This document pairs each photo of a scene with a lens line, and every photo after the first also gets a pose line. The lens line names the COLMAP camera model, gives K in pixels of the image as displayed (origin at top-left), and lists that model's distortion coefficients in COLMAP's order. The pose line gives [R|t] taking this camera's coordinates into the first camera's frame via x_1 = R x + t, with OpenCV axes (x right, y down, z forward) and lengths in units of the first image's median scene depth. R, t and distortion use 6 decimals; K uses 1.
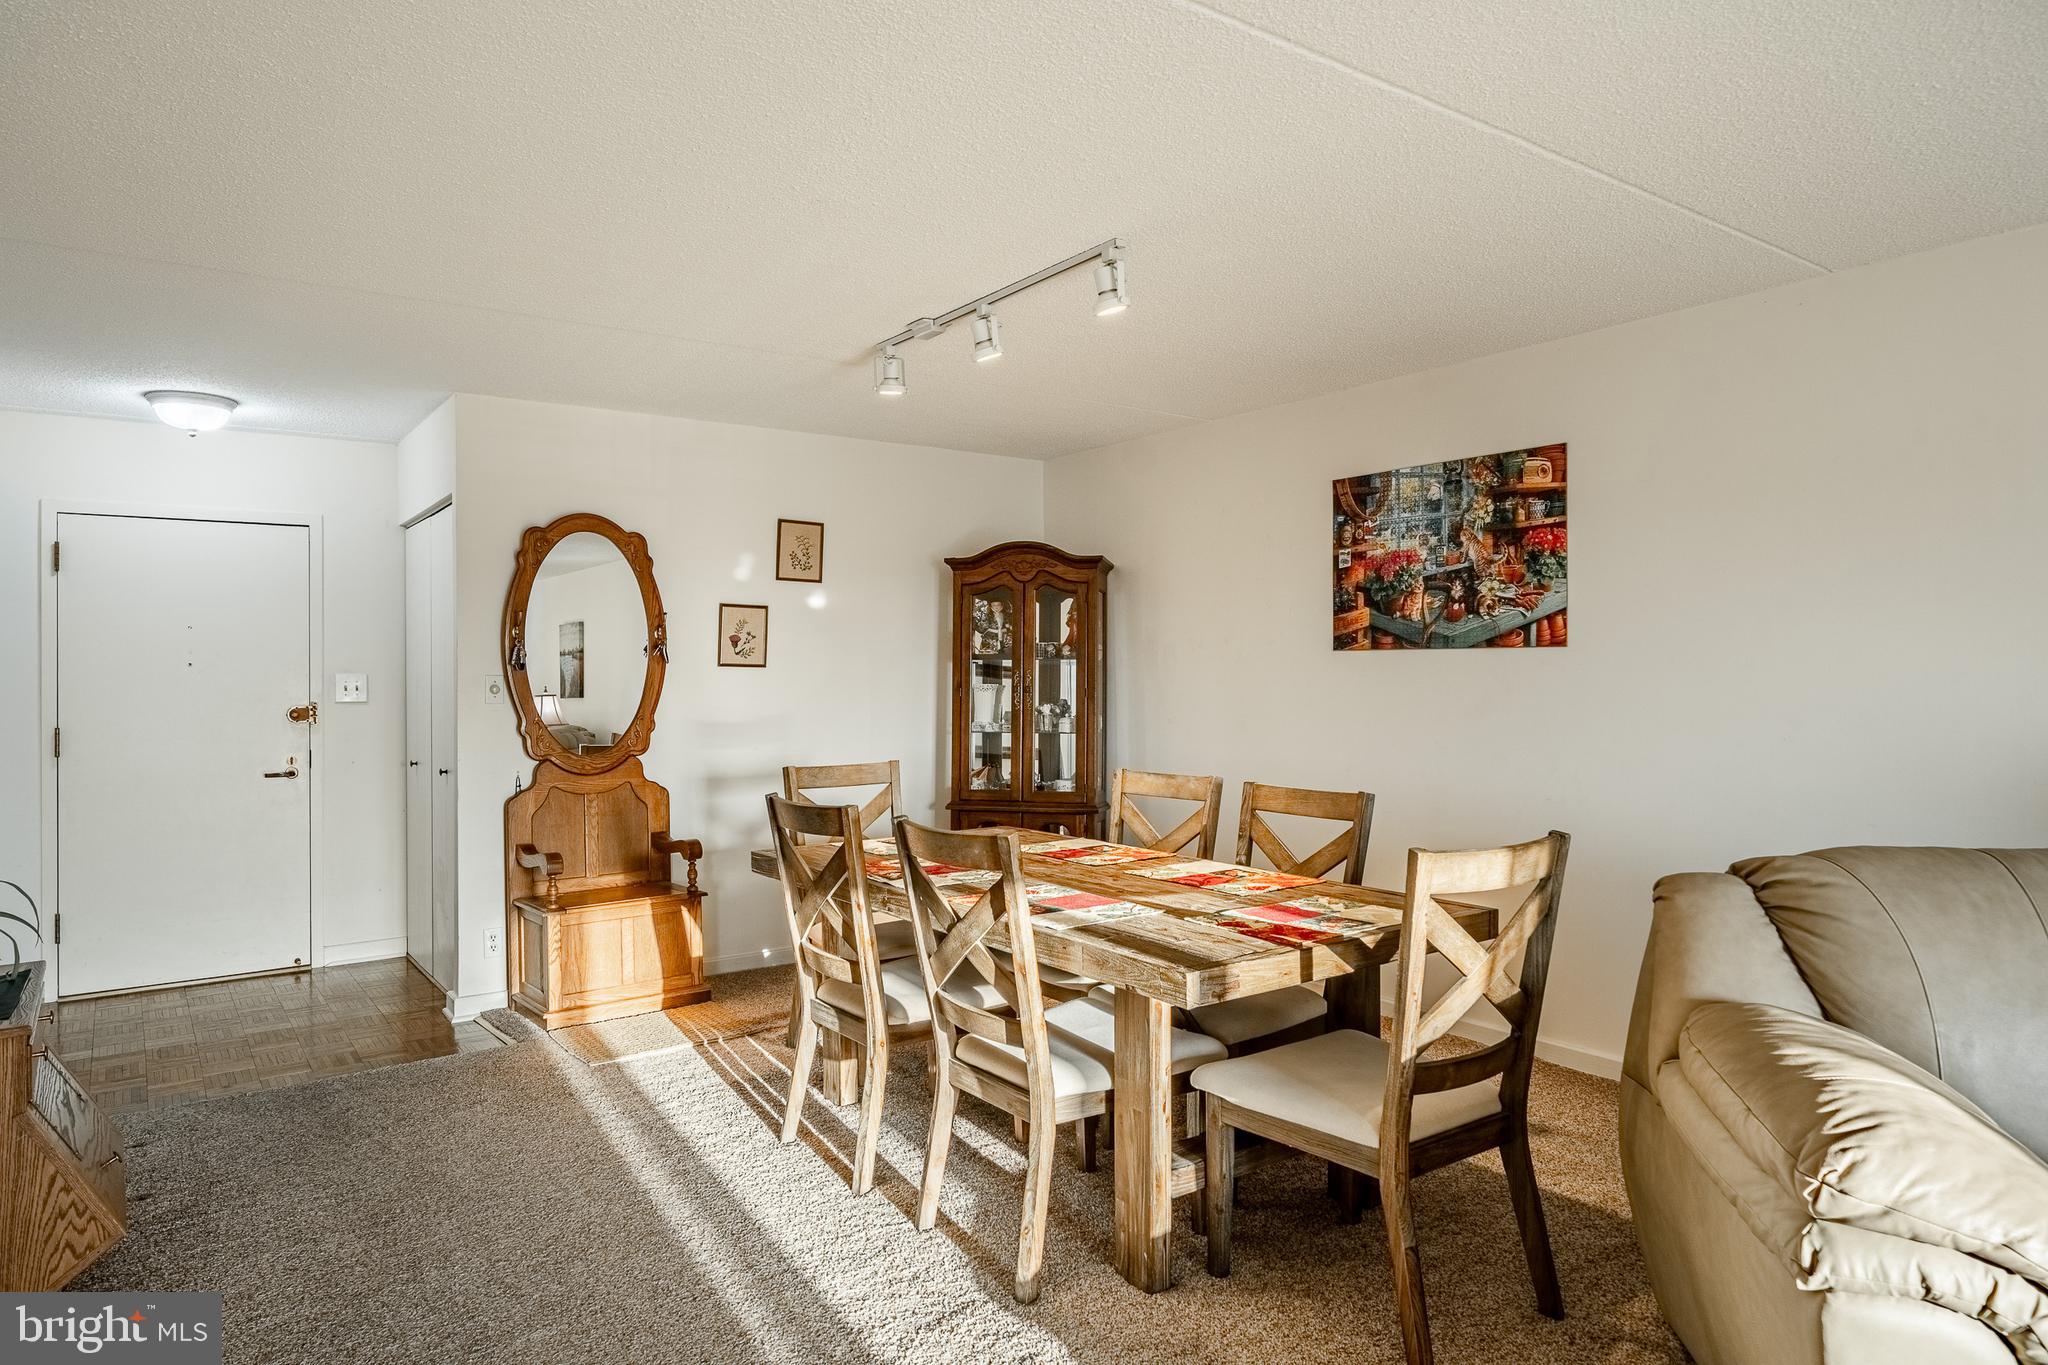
lens RADIAL K [[1232.1, 0, 1012.1], [0, 1232.1, 663.3], [0, 0, 1]] dist [-0.008815, 0.005874]
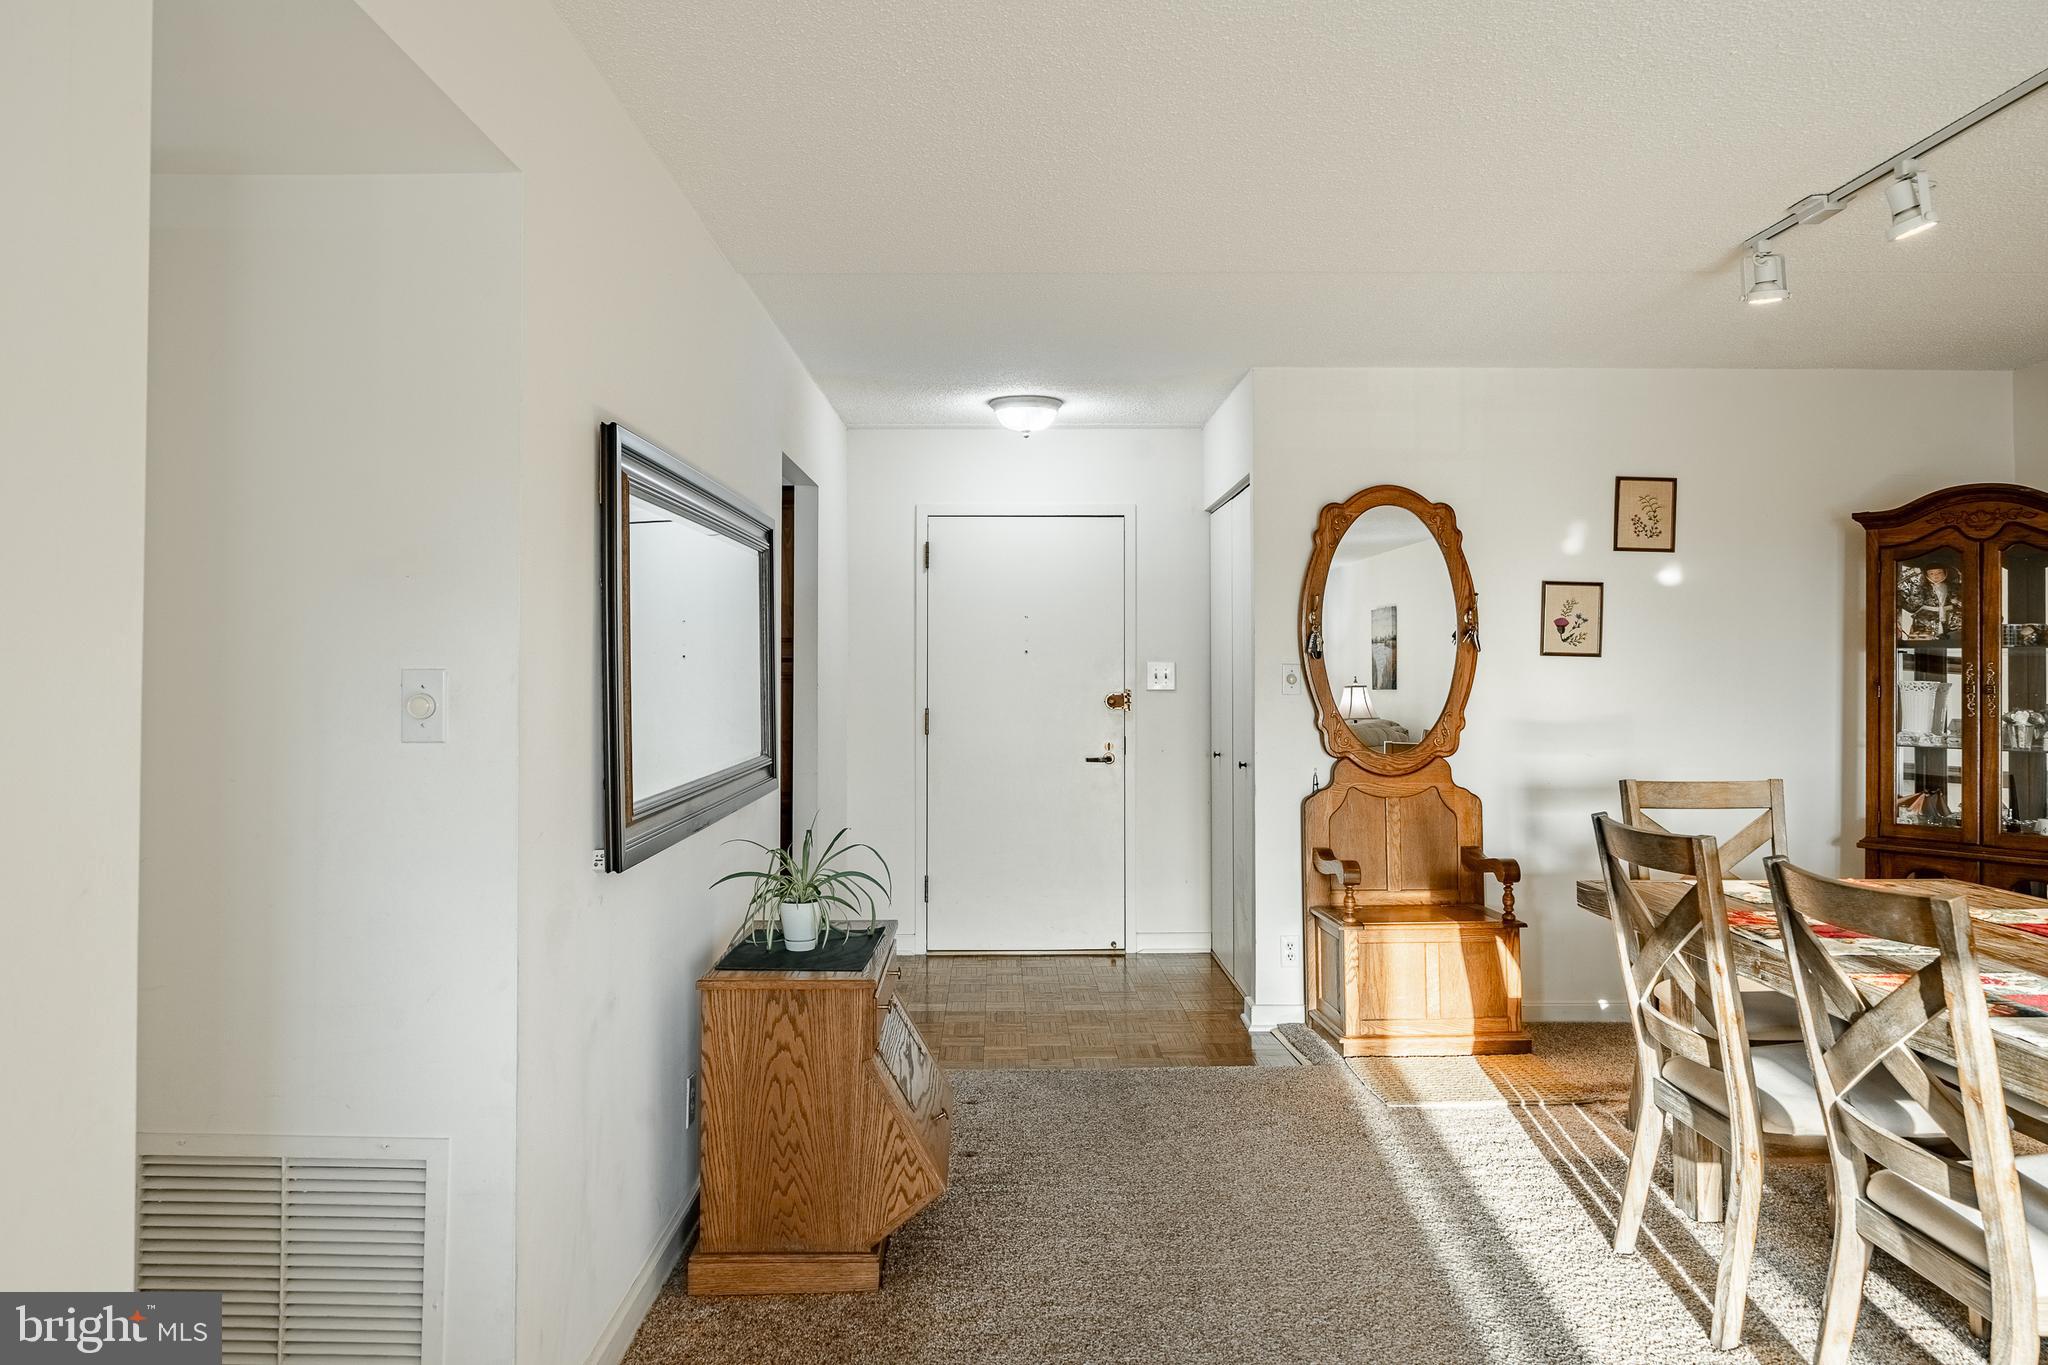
lens RADIAL K [[1360.6, 0, 1033.7], [0, 1360.6, 625.6], [0, 0, 1]] dist [0.000840, 0.000501]
pose [[0.824105, -0.008770, -0.566369, 0.004471], [-0.002312, 0.999820, -0.018847, 0.000450], [0.566432, 0.016841, 0.823936, 0.038669]]
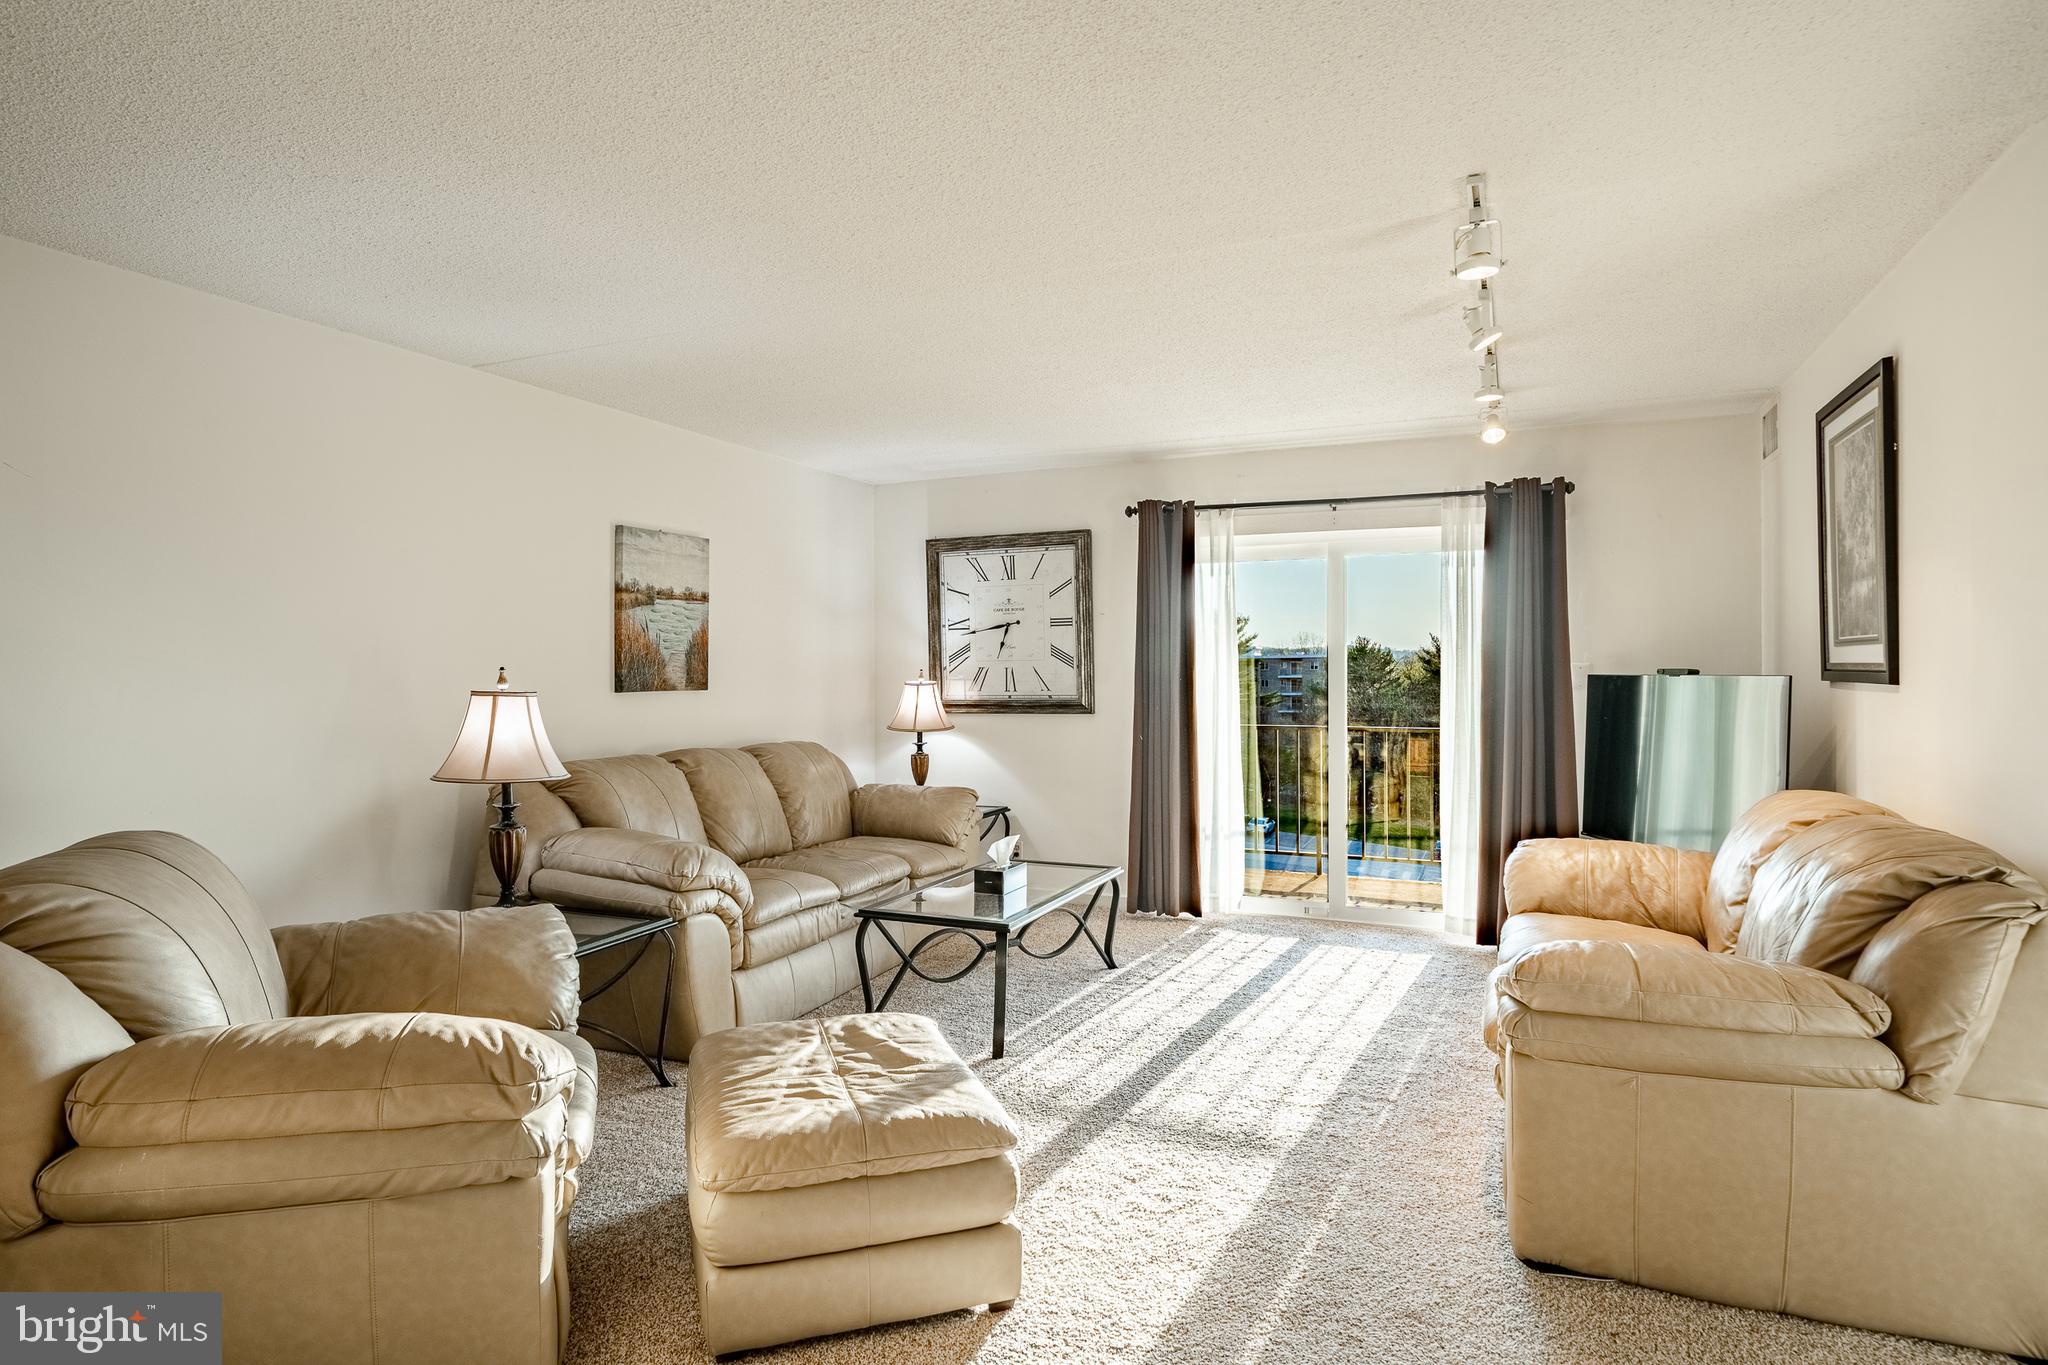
lens RADIAL K [[1125.6, 0, 1015.4], [0, 1125.6, 679.3], [0, 0, 1]] dist [-0.003577, 0.001383]
pose [[-0.507726, -0.000817, 0.861518, -0.191836], [0.000804, 0.999999, 0.001422, 0.006614], [-0.861518, 0.001414, -0.507725, 0.403697]]
